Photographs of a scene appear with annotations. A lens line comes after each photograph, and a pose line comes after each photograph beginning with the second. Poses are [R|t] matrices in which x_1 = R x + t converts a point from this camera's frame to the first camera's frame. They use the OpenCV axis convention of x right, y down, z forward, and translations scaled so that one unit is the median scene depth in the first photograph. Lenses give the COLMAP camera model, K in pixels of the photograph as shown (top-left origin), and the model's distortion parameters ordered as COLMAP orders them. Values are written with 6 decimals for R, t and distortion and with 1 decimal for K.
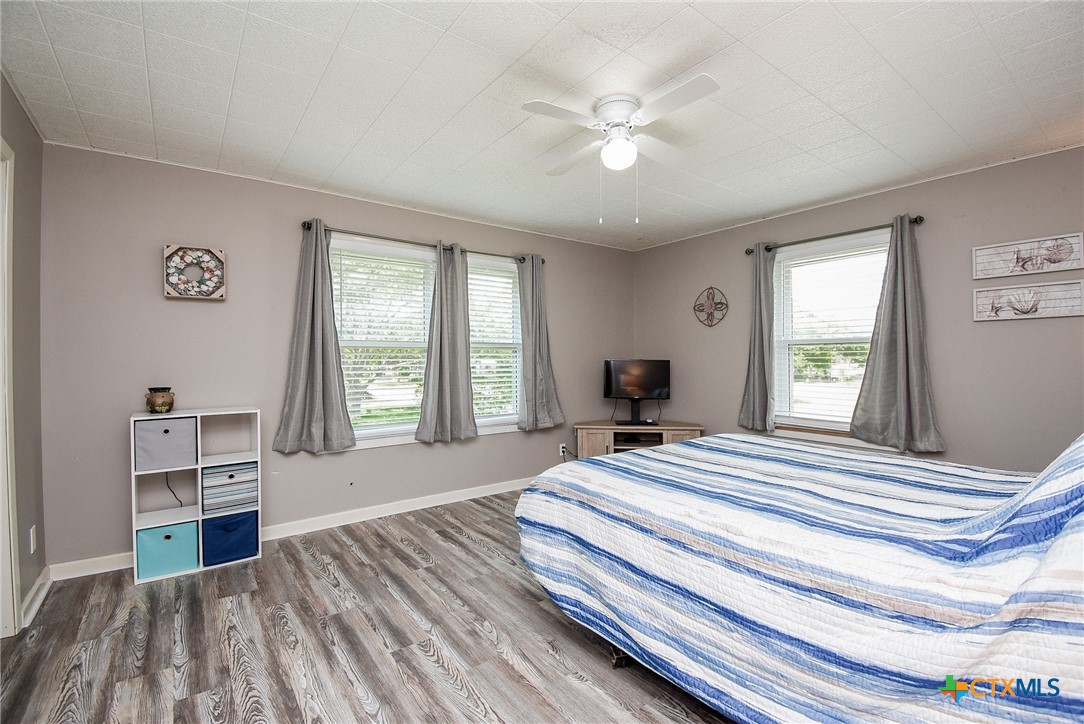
lens RADIAL K [[476.4, 0, 536.3], [0, 476.4, 360.4], [0, 0, 1]] dist [-0.006528, -0.006109]
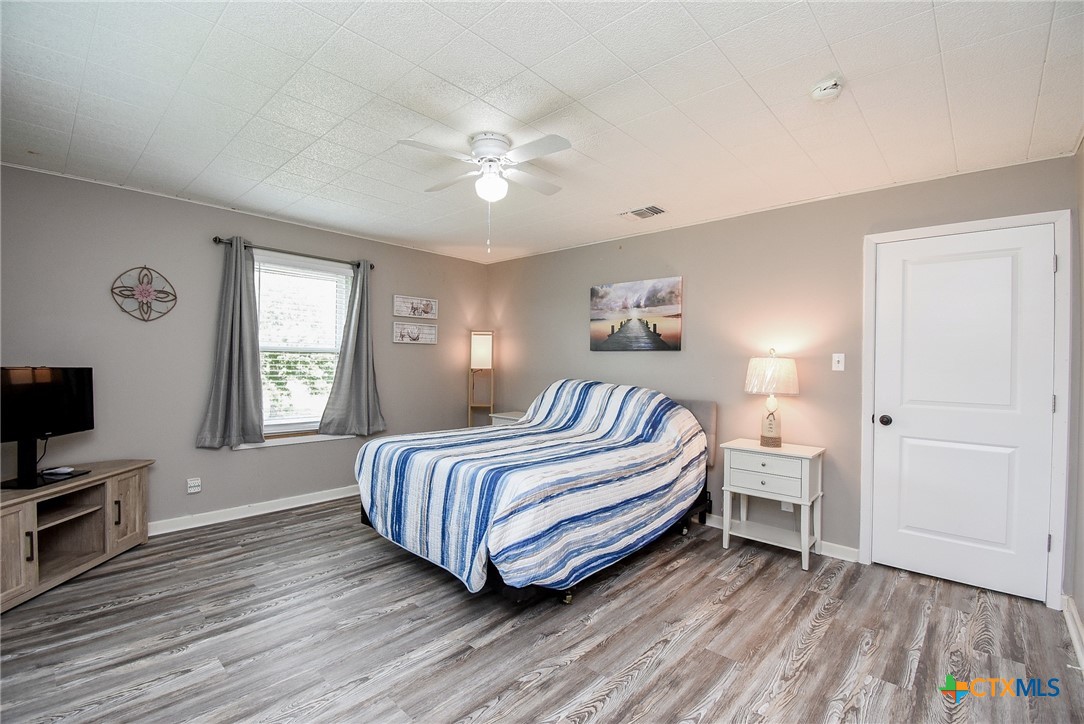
lens RADIAL K [[476.4, 0, 544.6], [0, 476.4, 361.7], [0, 0, 1]] dist [-0.006528, -0.006109]
pose [[-0.192175, 0.002820, 0.981357, -0.774100], [-0.011192, 0.999925, -0.005065, -0.020160], [-0.981297, -0.011957, -0.192129, 0.908398]]
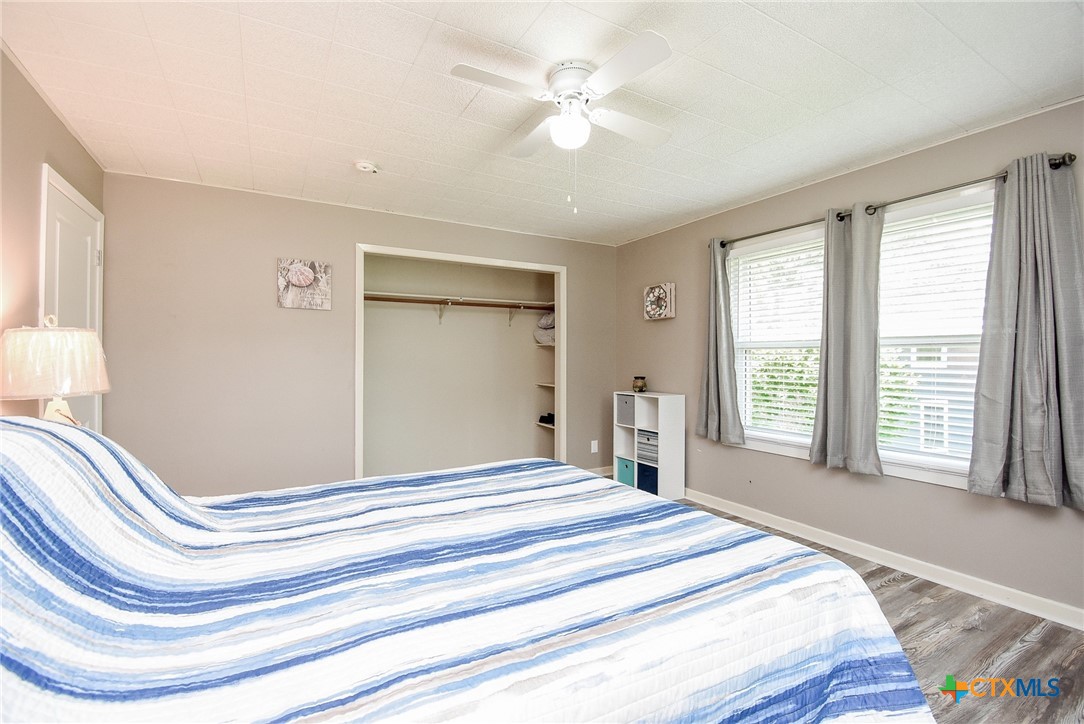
lens RADIAL K [[476.4, 0, 544.9], [0, 476.4, 363.1], [0, 0, 1]] dist [-0.006528, -0.006109]
pose [[-0.122608, 0.013092, -0.992369, 0.885583], [-0.006959, 0.999877, 0.014051, -0.010415], [0.992431, 0.008629, -0.122502, 0.887361]]
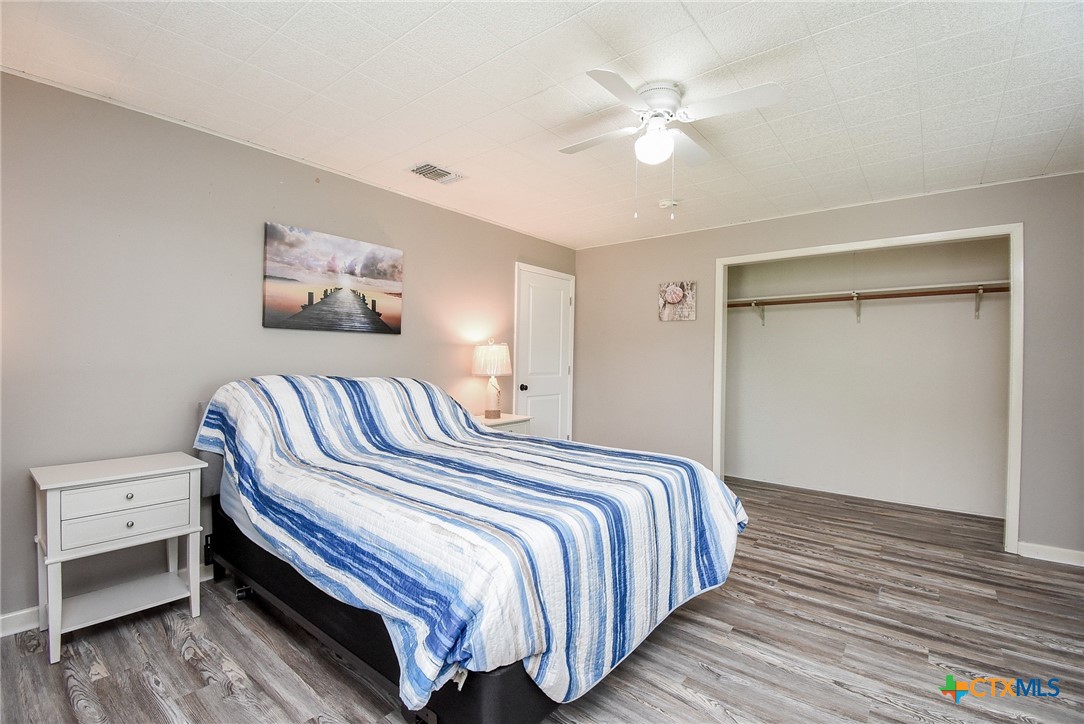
lens RADIAL K [[476.4, 0, 537.7], [0, 476.4, 360.5], [0, 0, 1]] dist [-0.006528, -0.006109]
pose [[-0.969569, -0.005648, -0.244753, 0.521879], [-0.008780, 0.999893, 0.011709, -0.014985], [0.244660, 0.013502, -0.969515, 1.555580]]
